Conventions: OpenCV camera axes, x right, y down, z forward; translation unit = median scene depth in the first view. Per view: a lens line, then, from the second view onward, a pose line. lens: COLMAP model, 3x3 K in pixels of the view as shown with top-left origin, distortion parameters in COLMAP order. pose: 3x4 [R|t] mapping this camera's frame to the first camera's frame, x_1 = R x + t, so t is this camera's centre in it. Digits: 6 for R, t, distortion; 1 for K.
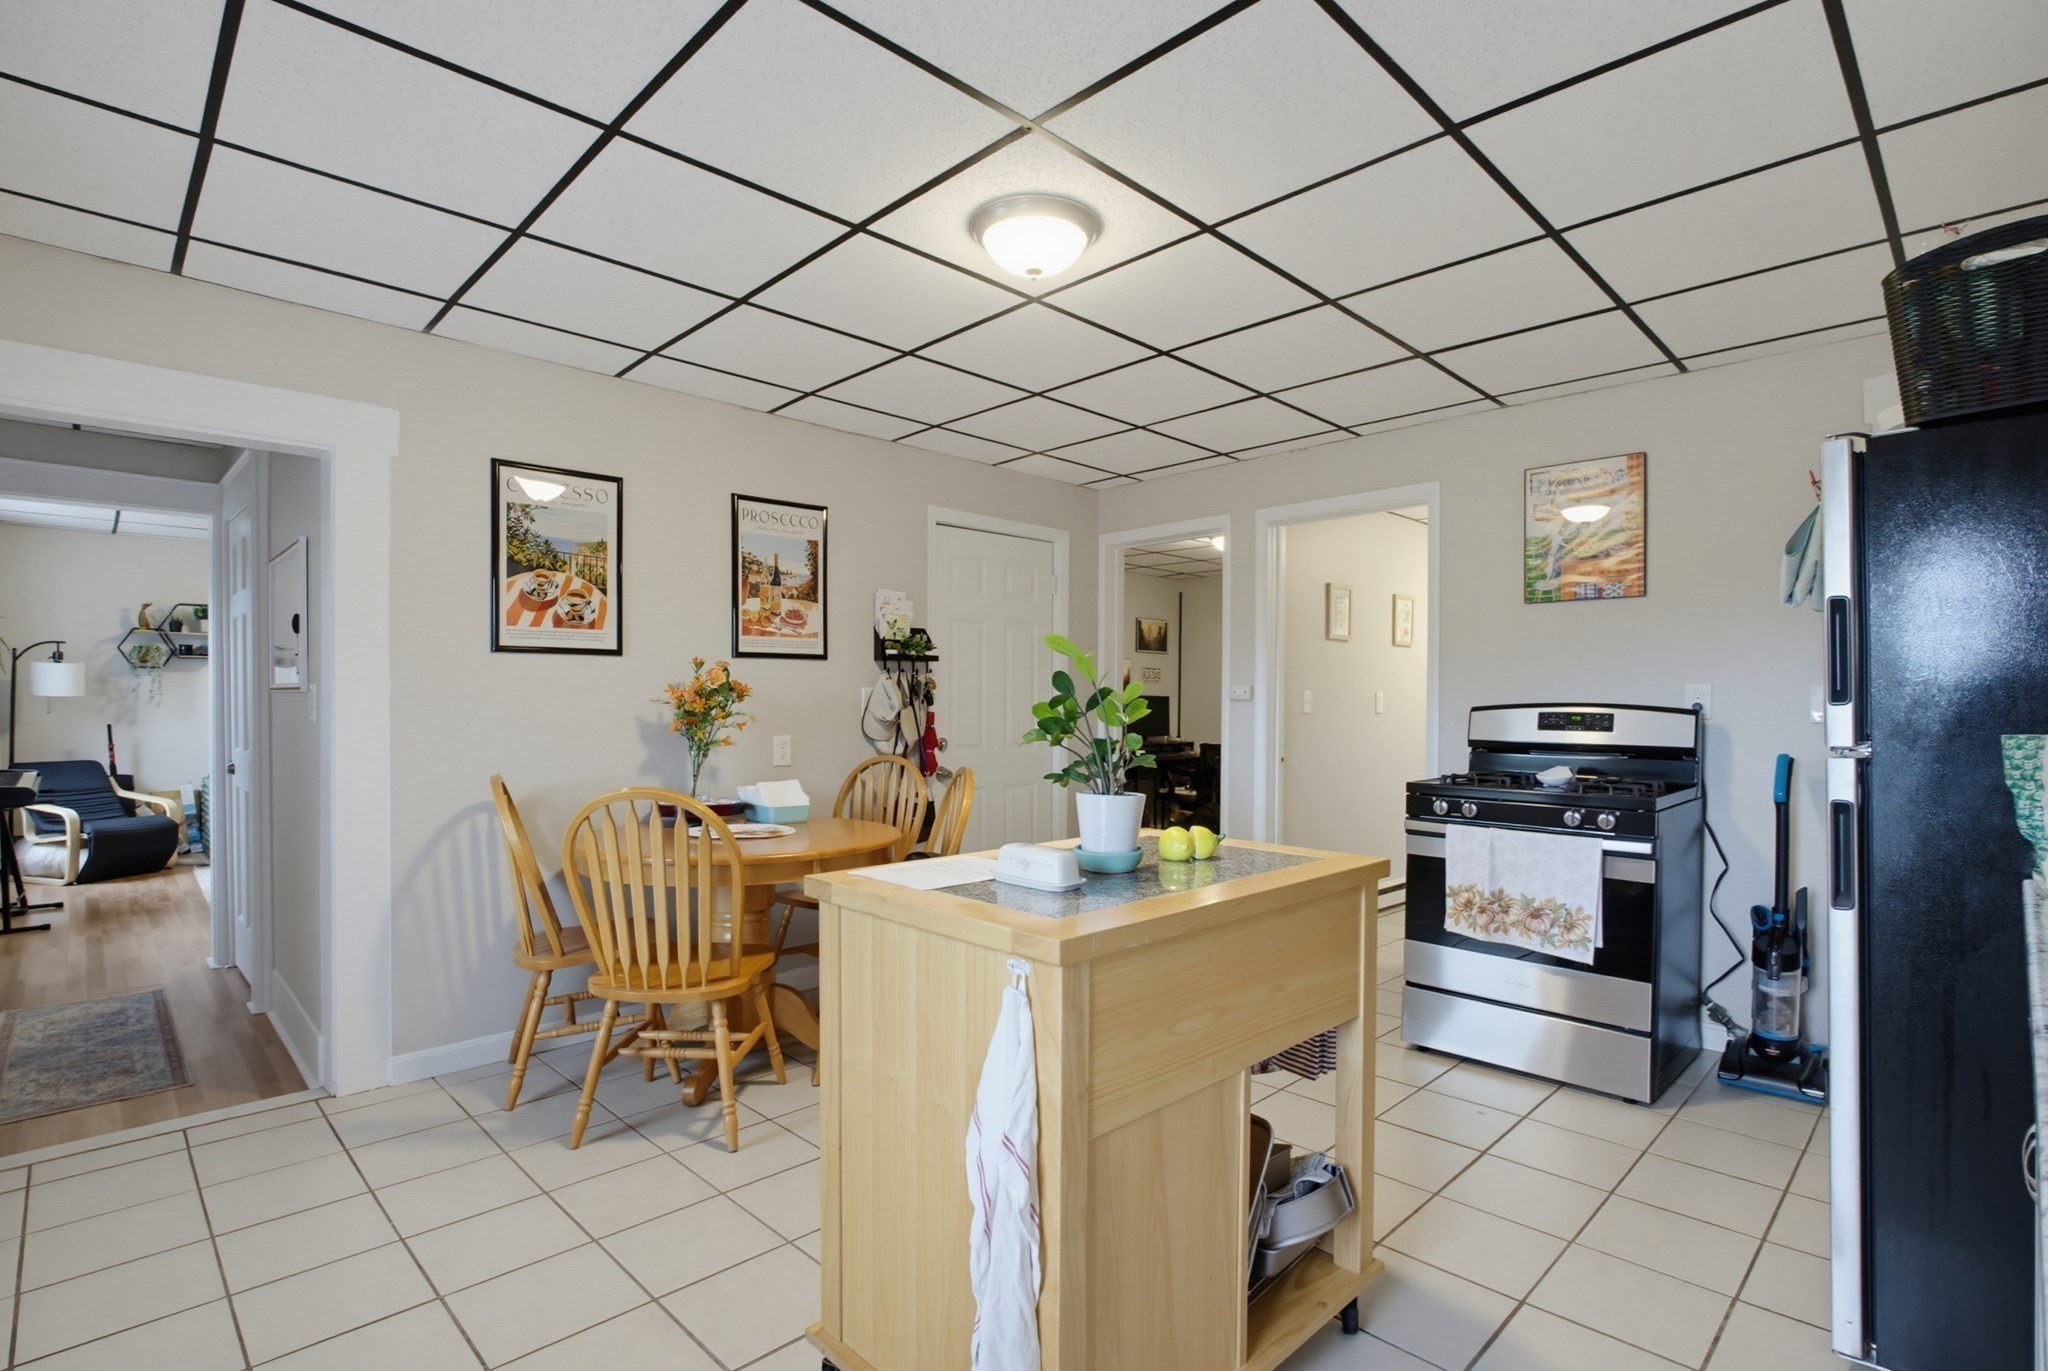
lens RADIAL K [[1013.8, 0, 1029.6], [0, 1013.8, 692.4], [0, 0, 1]] dist [-0.026247, 0.003997]
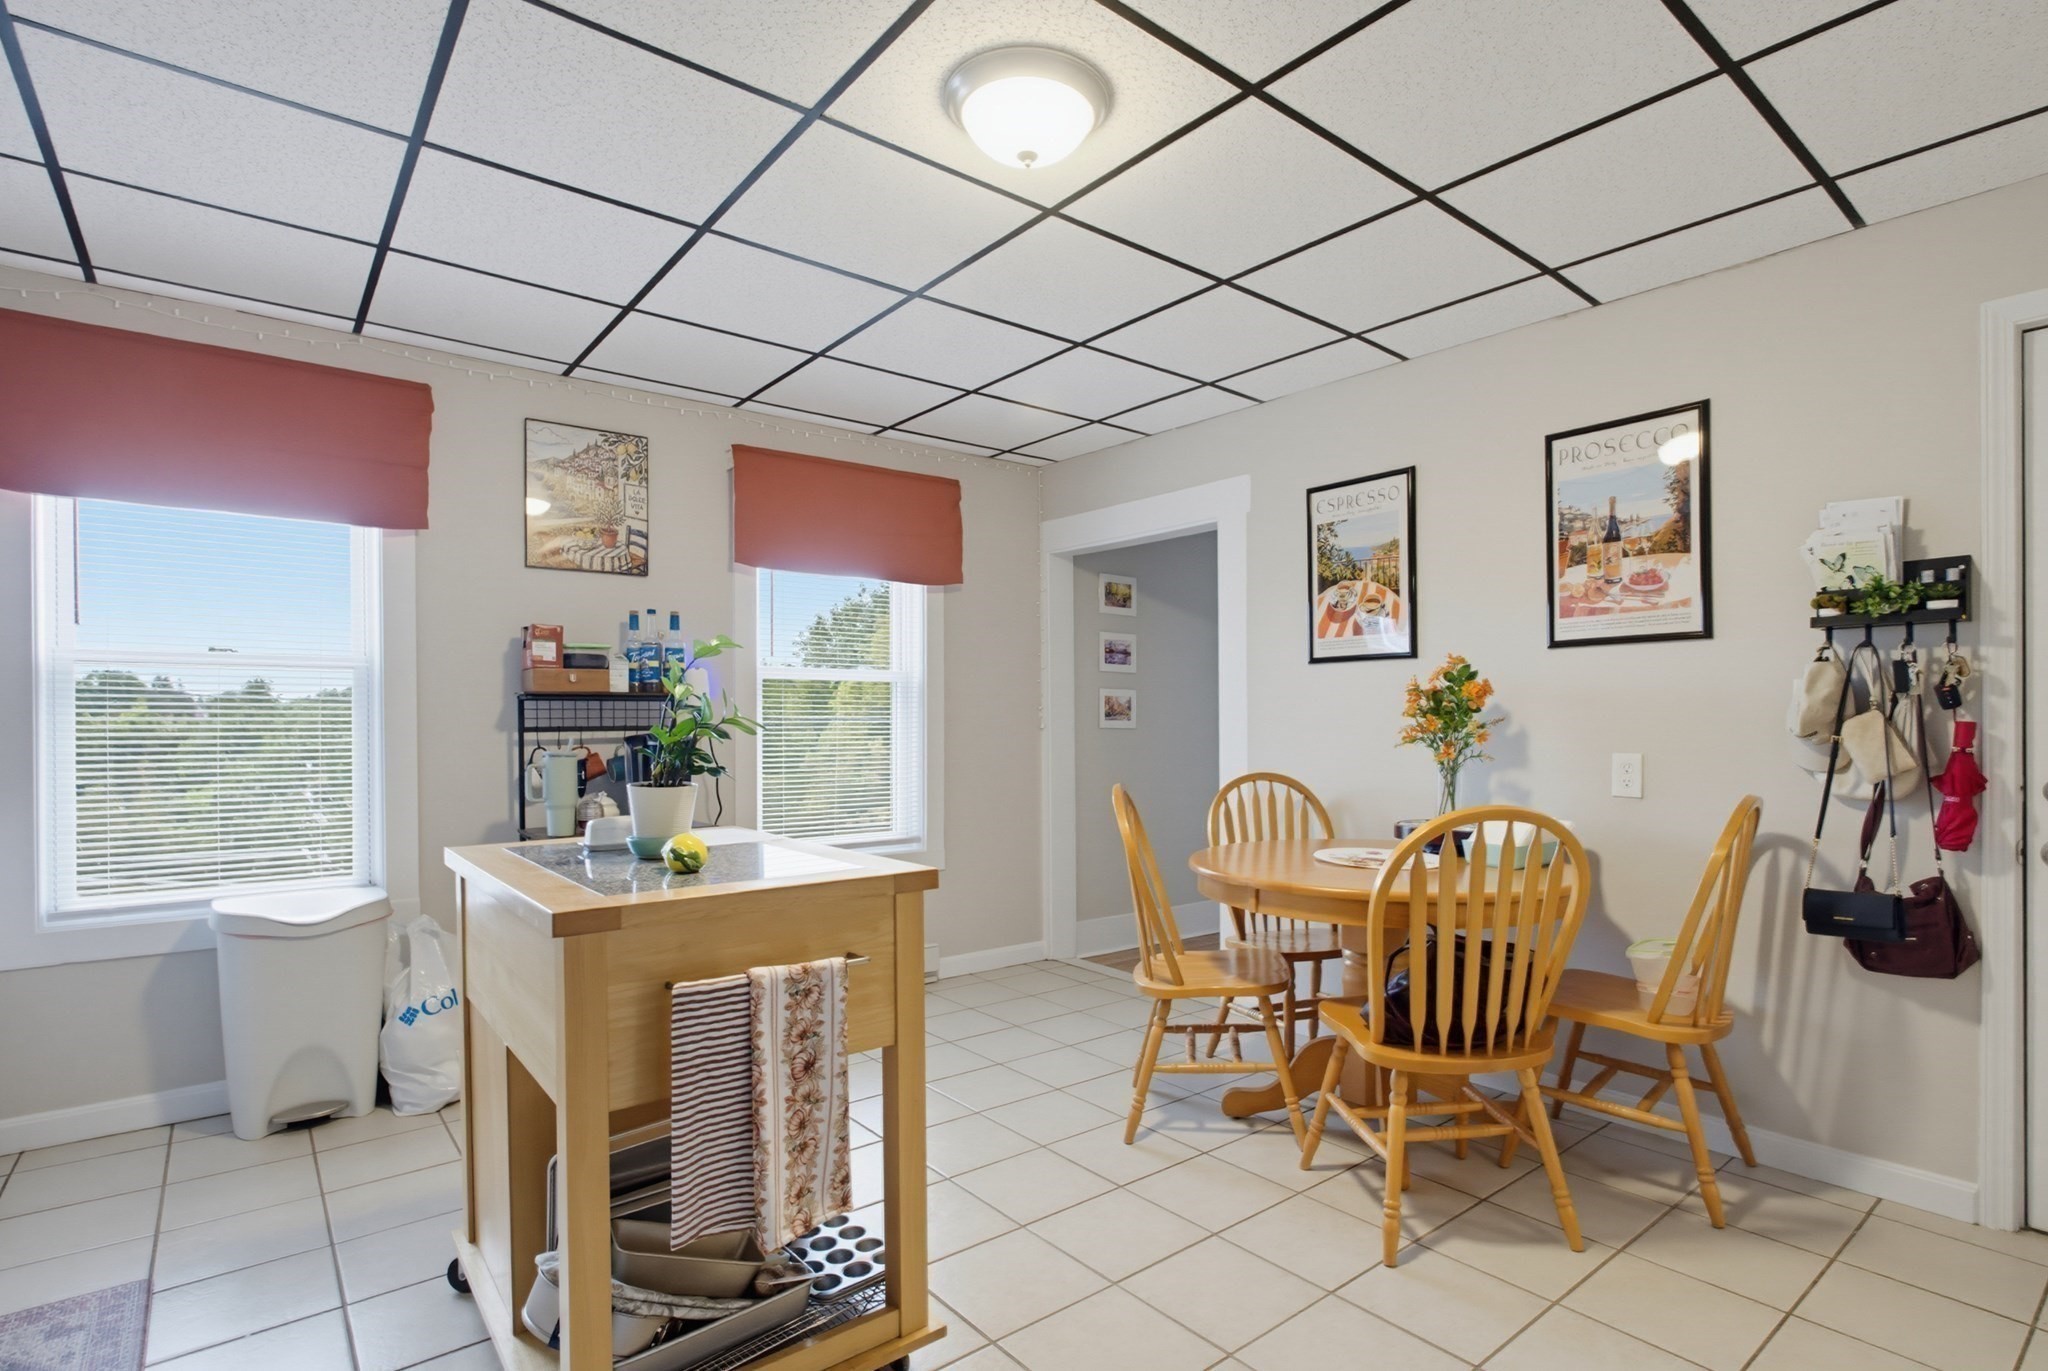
lens RADIAL K [[1013.8, 0, 1009.9], [0, 1013.8, 702.6], [0, 0, 1]] dist [-0.026247, 0.003997]
pose [[-0.116628, -0.016616, -0.993037, 0.568602], [0.012418, 0.999757, -0.018187, 0.016880], [0.993098, -0.014453, -0.116393, 0.754961]]
